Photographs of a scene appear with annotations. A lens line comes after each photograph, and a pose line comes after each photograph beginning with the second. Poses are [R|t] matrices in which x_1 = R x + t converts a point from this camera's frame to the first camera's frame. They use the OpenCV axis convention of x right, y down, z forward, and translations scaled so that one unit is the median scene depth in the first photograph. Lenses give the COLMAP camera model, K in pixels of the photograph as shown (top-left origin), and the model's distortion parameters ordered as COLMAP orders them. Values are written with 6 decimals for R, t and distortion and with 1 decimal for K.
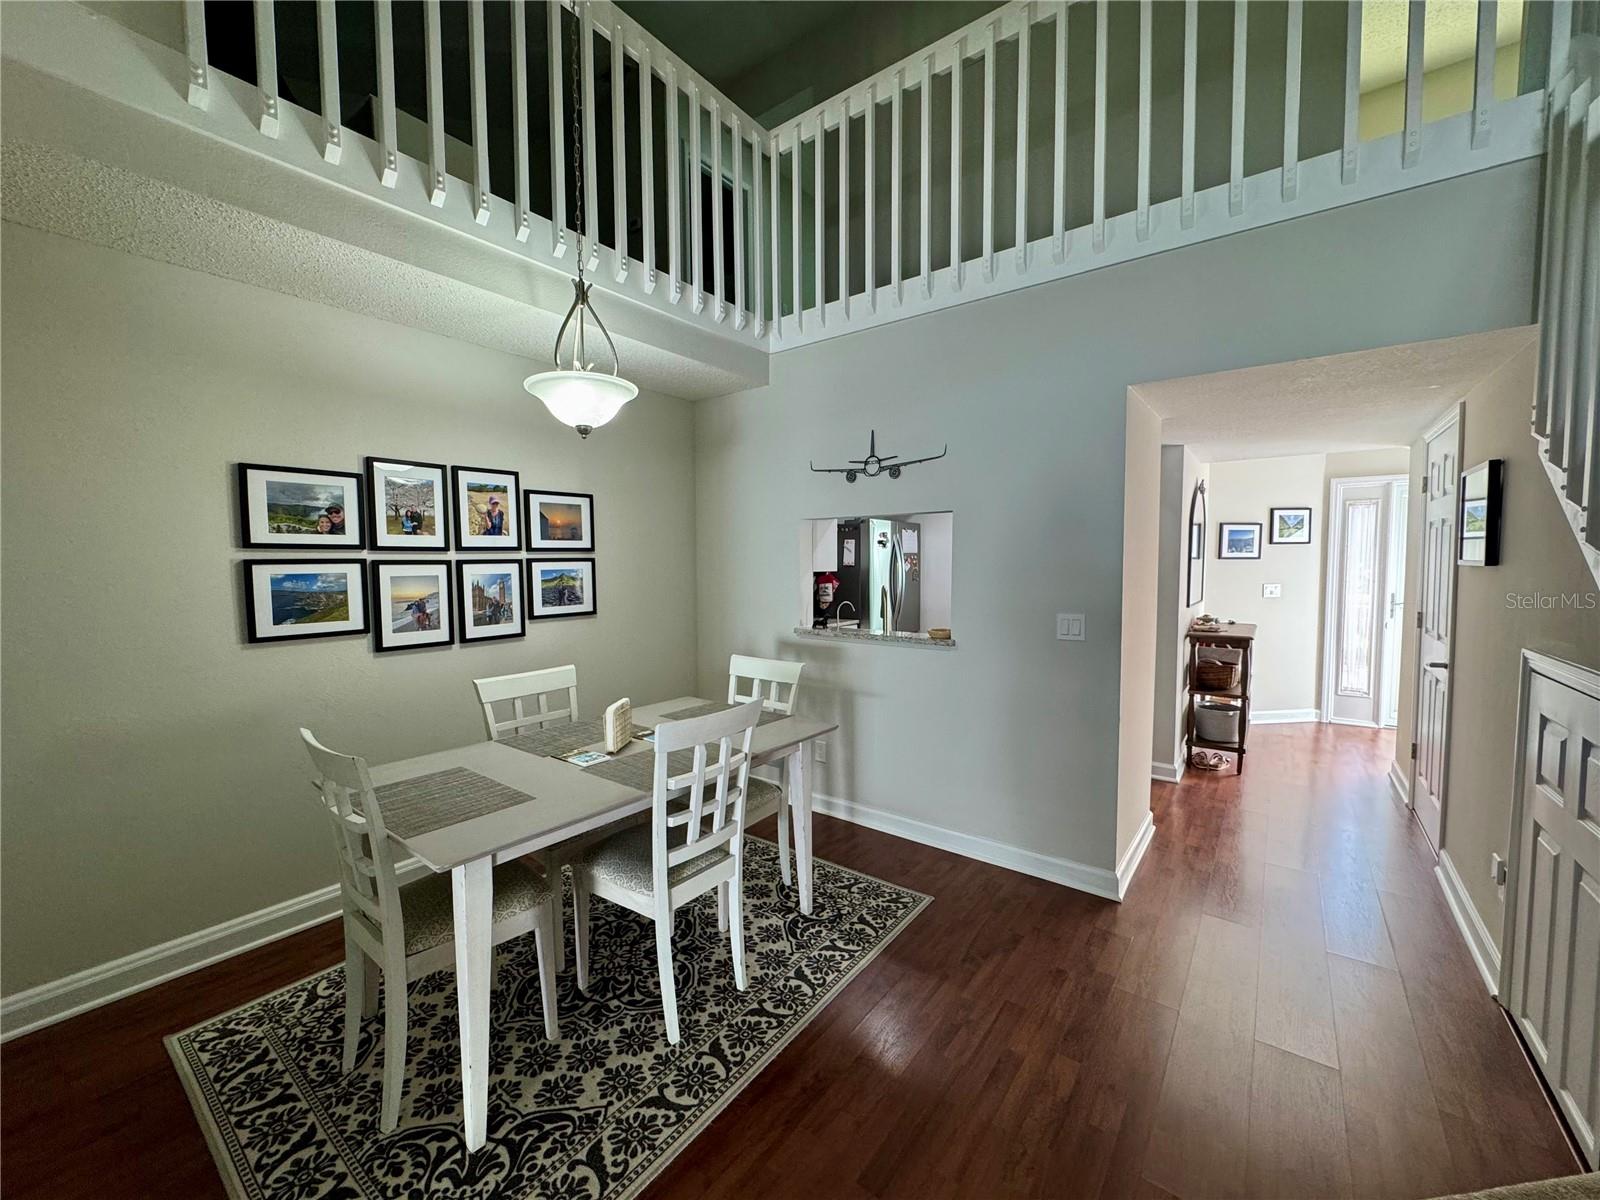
lens RADIAL K [[636.6, 0, 800.0], [0, 636.6, 600.0], [0, 0, 1]] dist [-0.001476, -0.000035]
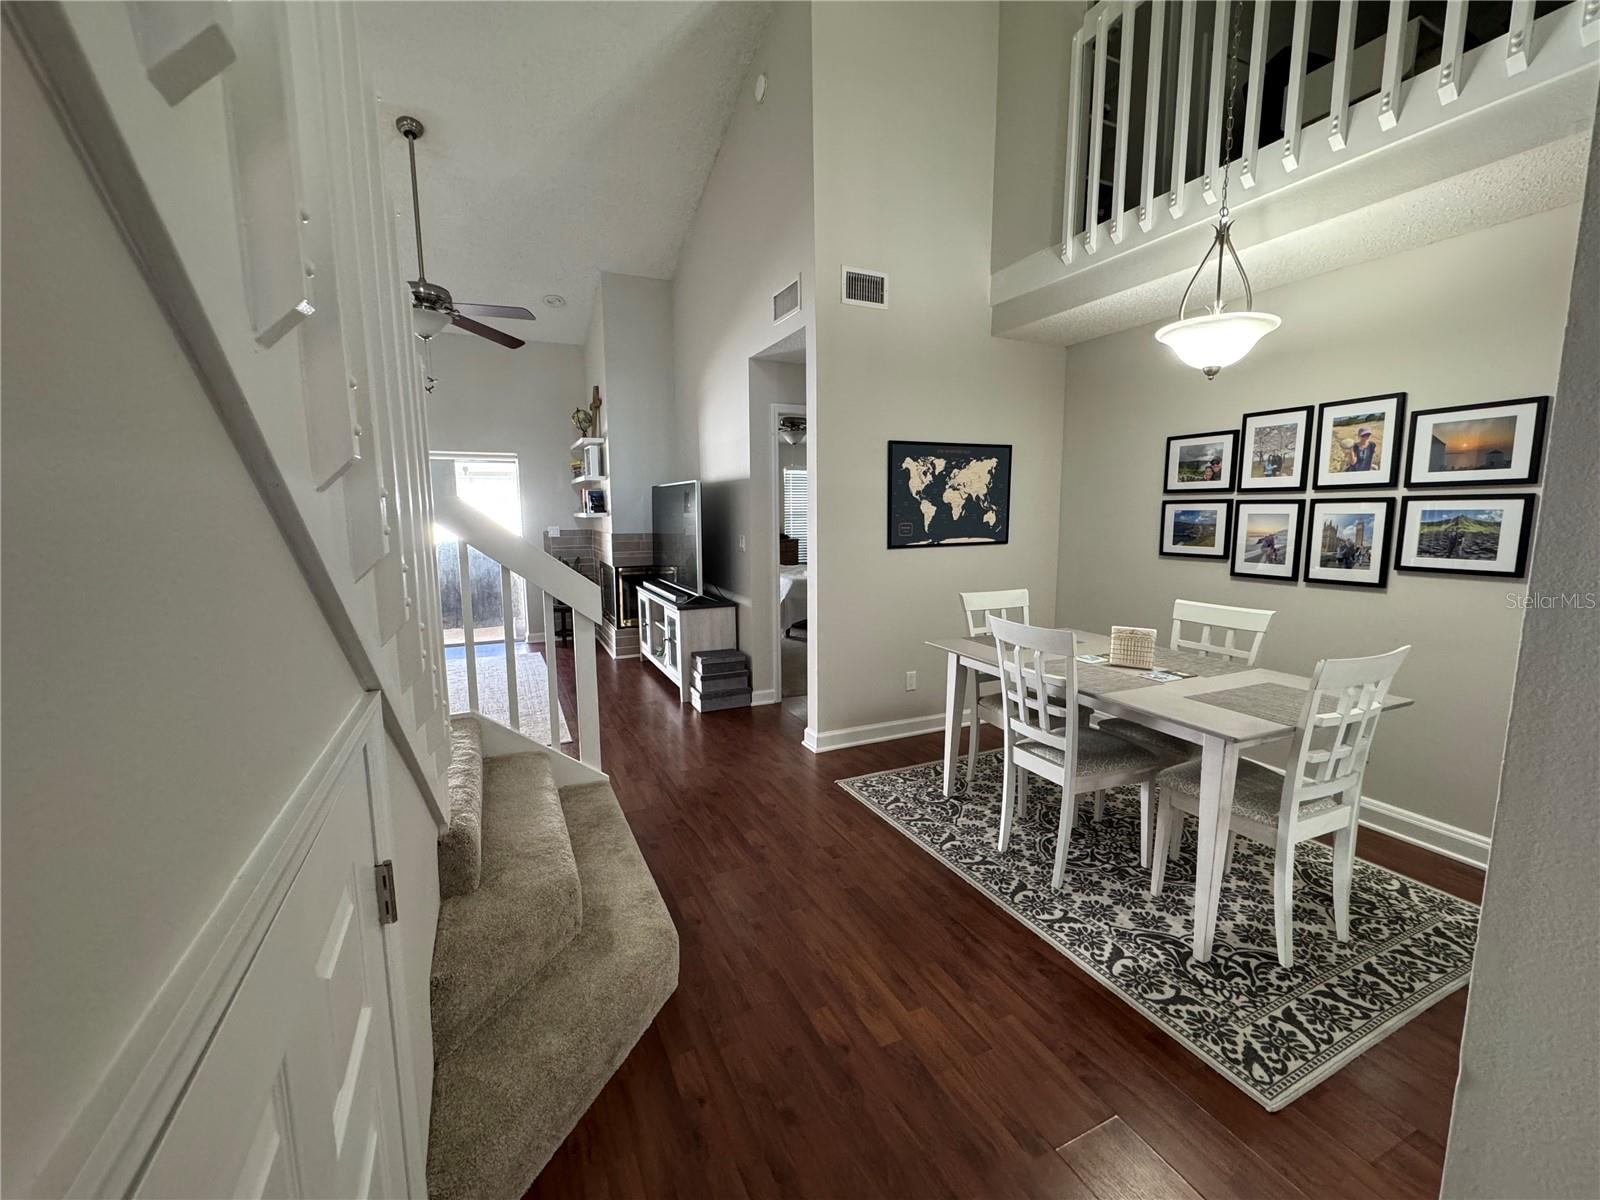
lens RADIAL K [[636.6, 0, 800.0], [0, 636.6, 600.0], [0, 0, 1]] dist [-0.001476, -0.000035]
pose [[-0.452864, 0.137703, -0.880881, 0.727099], [-0.042531, 0.983539, 0.175617, -0.047037], [0.890564, 0.116995, -0.439553, 0.723772]]
